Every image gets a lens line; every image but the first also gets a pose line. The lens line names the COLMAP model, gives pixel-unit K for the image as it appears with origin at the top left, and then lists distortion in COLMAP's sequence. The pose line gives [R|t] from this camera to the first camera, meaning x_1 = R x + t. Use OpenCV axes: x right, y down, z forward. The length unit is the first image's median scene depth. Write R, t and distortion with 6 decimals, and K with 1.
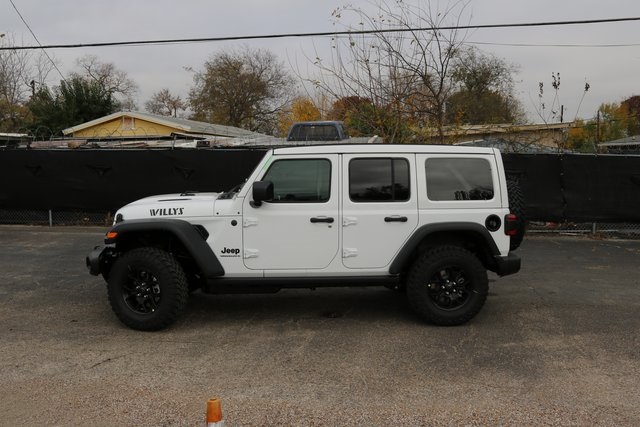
lens RADIAL K [[648.9, 0, 320.0], [0, 648.9, 213.5], [0, 0, 1]] dist [-0.111879, 0.003268]
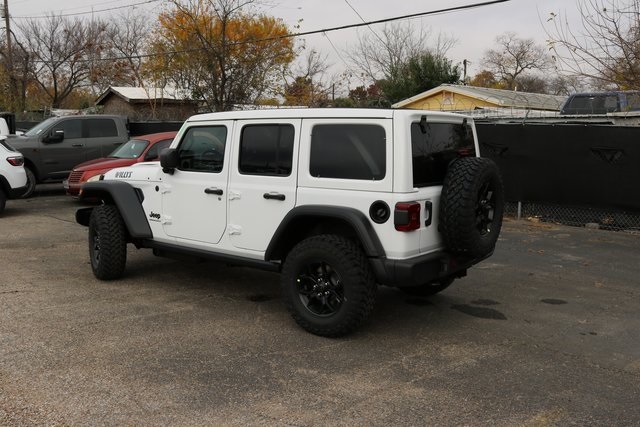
lens RADIAL K [[648.9, 0, 320.0], [0, 648.9, 213.5], [0, 0, 1]] dist [-0.111879, 0.003268]
pose [[0.732096, 0.089402, -0.675310, 0.738260], [-0.067712, 0.995991, 0.058451, -0.022786], [0.677828, 0.002935, 0.735215, 0.417993]]
